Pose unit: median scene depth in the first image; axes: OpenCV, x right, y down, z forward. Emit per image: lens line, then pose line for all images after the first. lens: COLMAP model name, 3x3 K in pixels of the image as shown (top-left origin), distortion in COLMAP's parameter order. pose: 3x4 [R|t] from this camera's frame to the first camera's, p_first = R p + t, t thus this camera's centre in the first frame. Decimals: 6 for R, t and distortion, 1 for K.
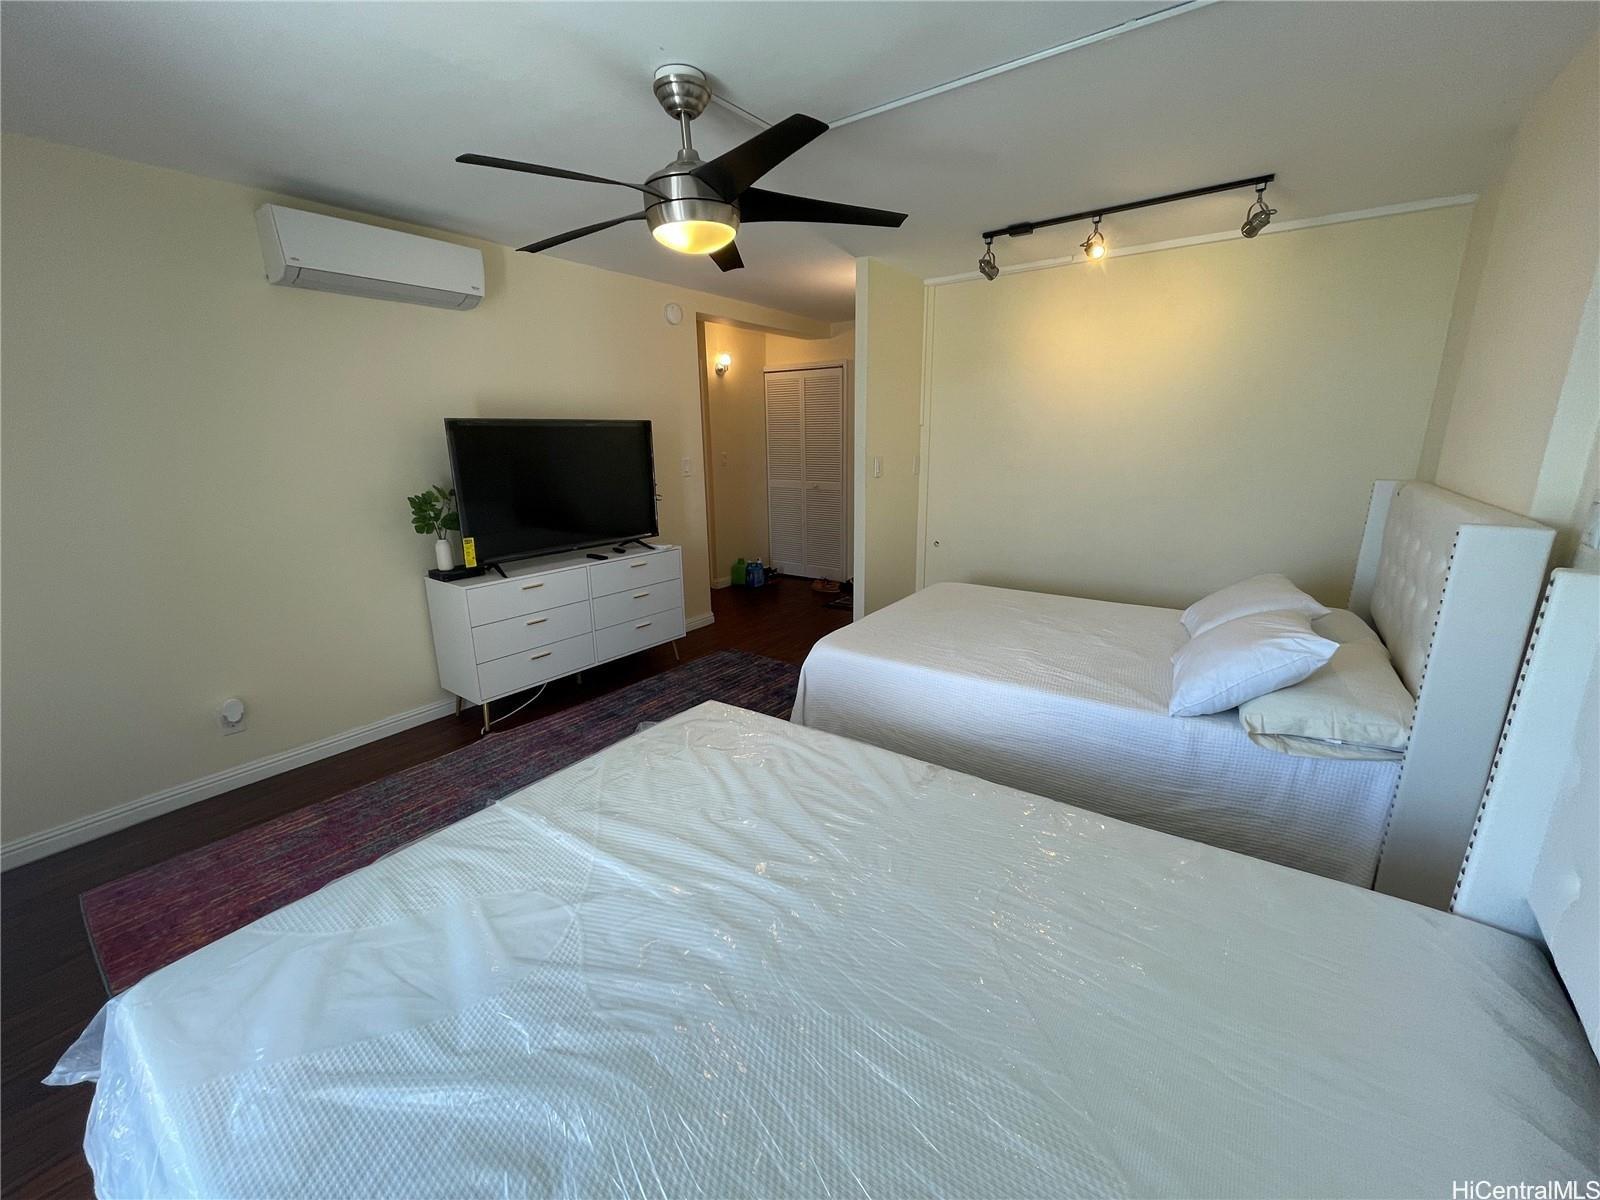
lens RADIAL K [[650.5, 0, 797.2], [0, 650.5, 598.0], [0, 0, 1]] dist [0.002274, 0.000204]
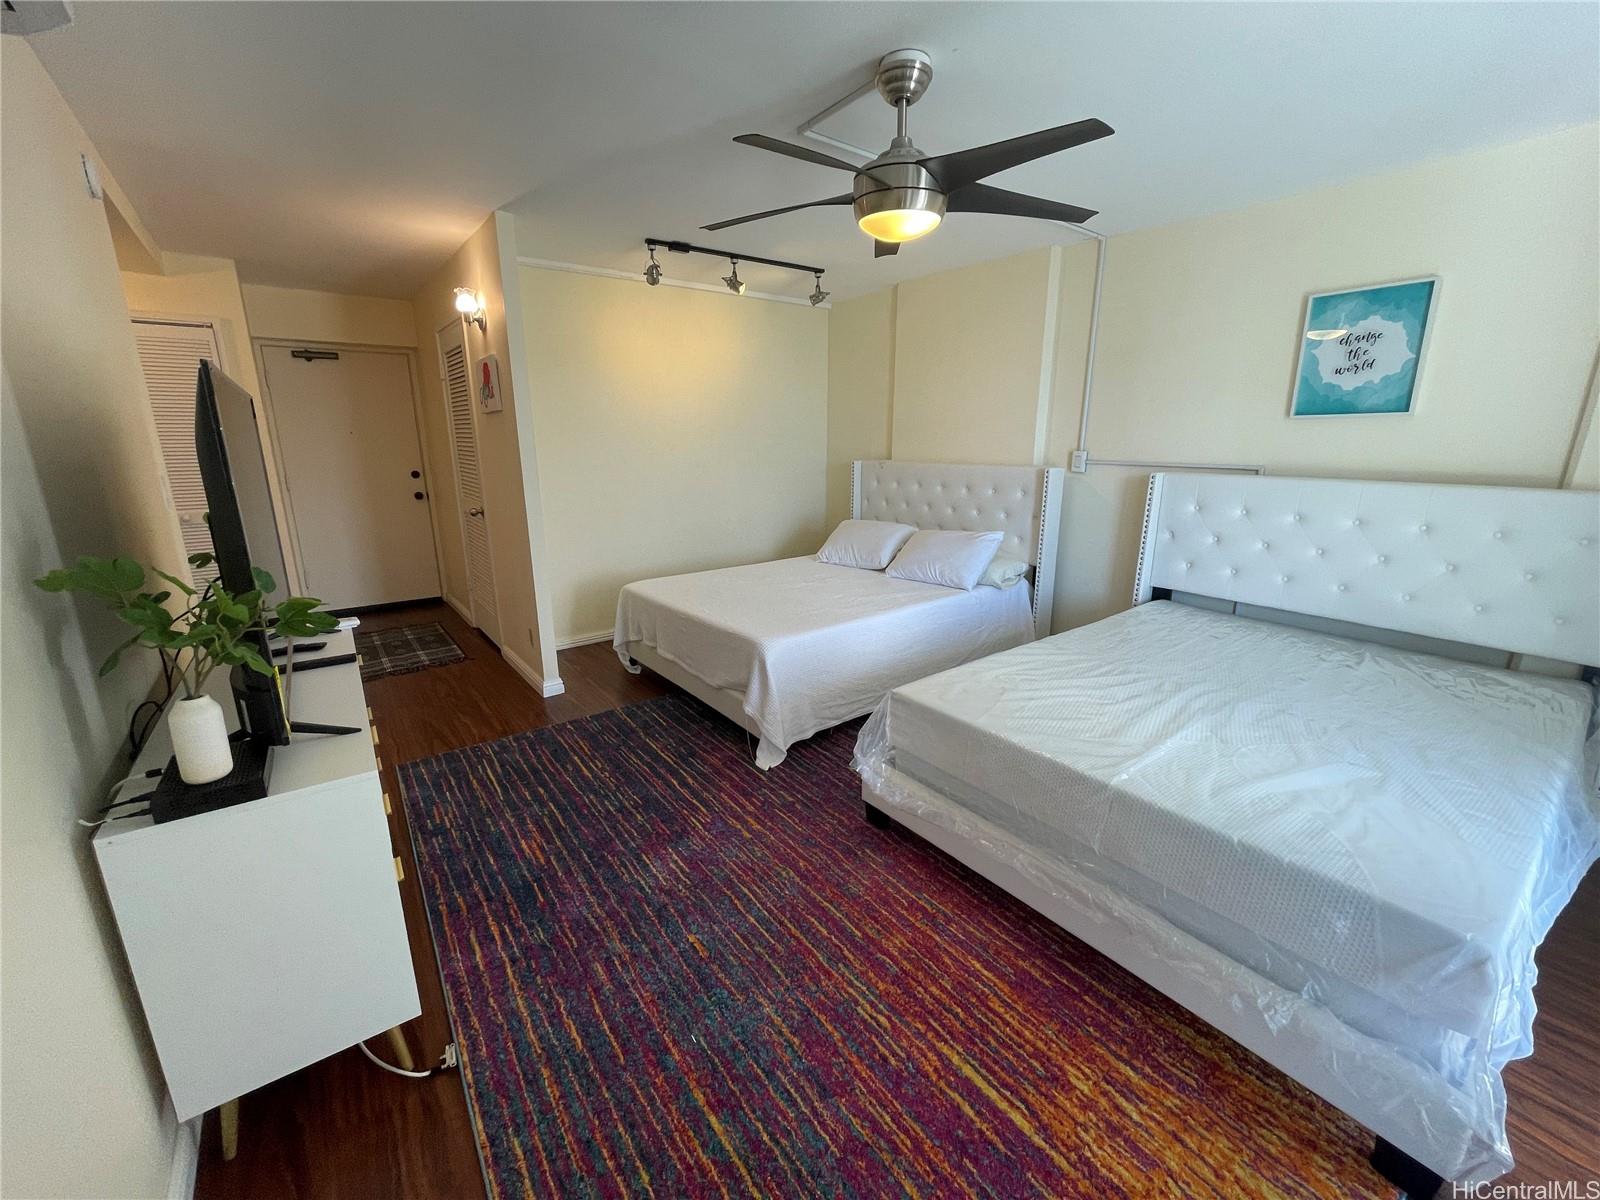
lens RADIAL K [[643.4, 0, 799.3], [0, 643.4, 602.8], [0, 0, 1]] dist [-0.000595, -0.000061]
pose [[0.289067, -0.235331, 0.927933, -1.213655], [0.236189, 0.956881, 0.169095, -0.200294], [-0.927715, 0.170288, 0.332185, 0.885002]]
